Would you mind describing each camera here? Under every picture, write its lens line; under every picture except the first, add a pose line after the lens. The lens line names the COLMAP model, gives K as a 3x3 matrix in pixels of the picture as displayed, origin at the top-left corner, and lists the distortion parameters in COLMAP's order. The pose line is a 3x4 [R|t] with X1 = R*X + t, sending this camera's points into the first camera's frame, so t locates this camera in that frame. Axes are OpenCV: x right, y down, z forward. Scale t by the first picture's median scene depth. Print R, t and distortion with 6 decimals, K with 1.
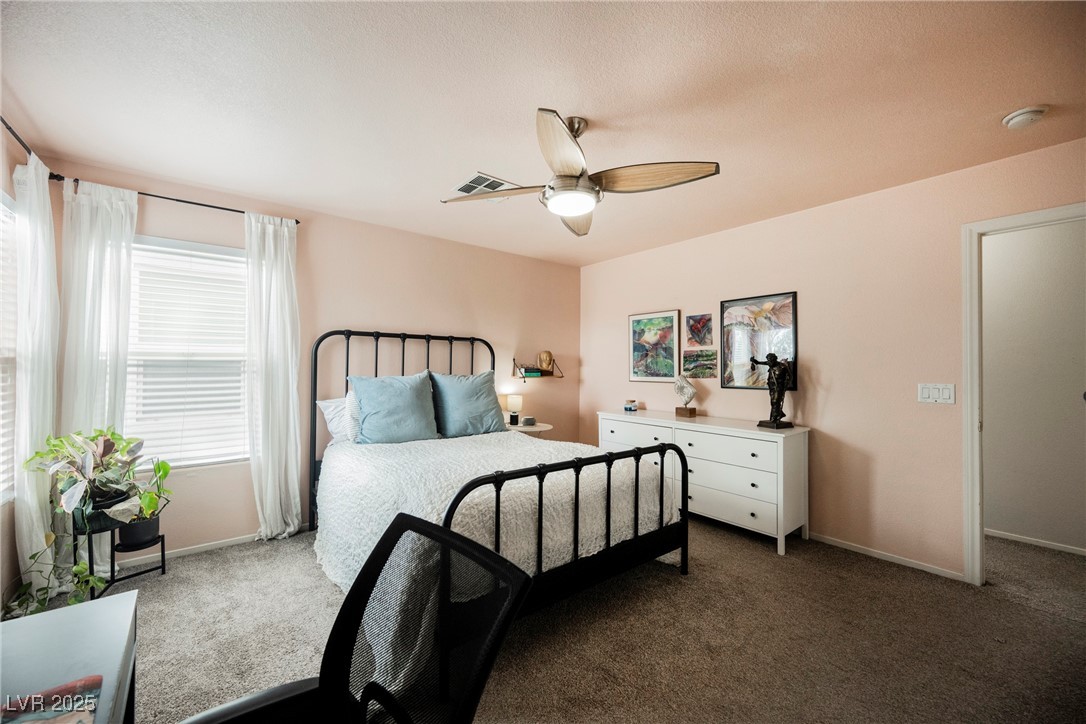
lens RADIAL K [[433.4, 0, 546.7], [0, 433.4, 363.6], [0, 0, 1]] dist [-0.000422, 0.000059]
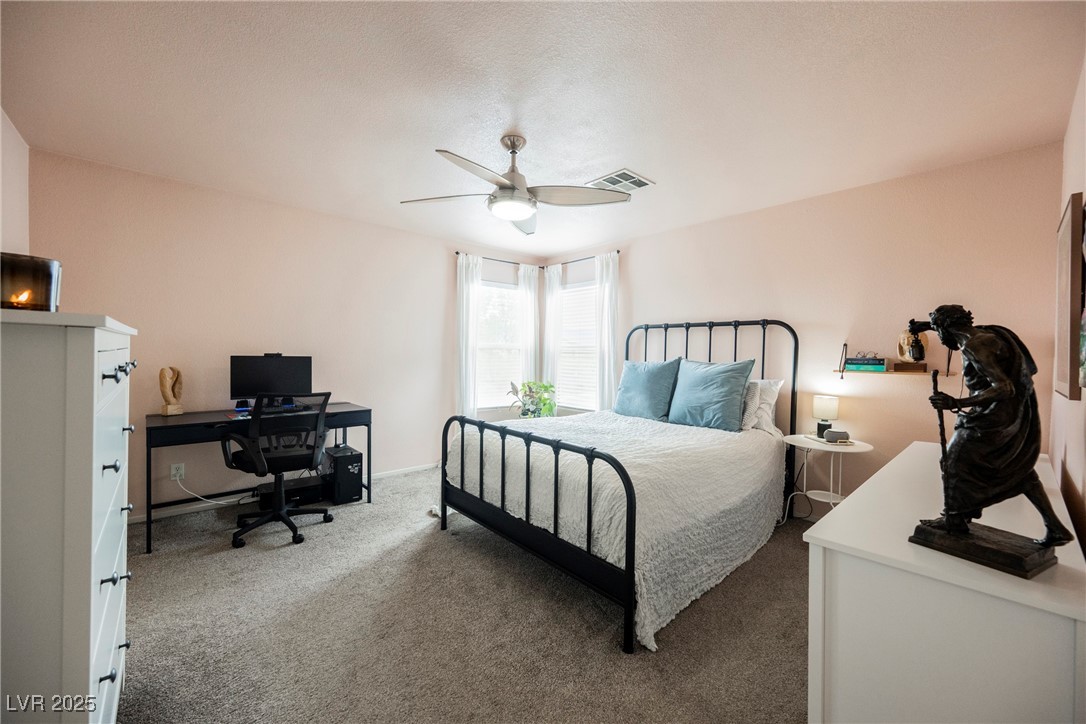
lens RADIAL K [[433.4, 0, 546.7], [0, 433.4, 363.6], [0, 0, 1]] dist [-0.000422, 0.000059]
pose [[0.028914, 0.018769, -0.999406, 0.794392], [-0.009265, 0.999786, 0.018508, 0.015379], [0.999539, 0.008724, 0.029082, 0.680635]]
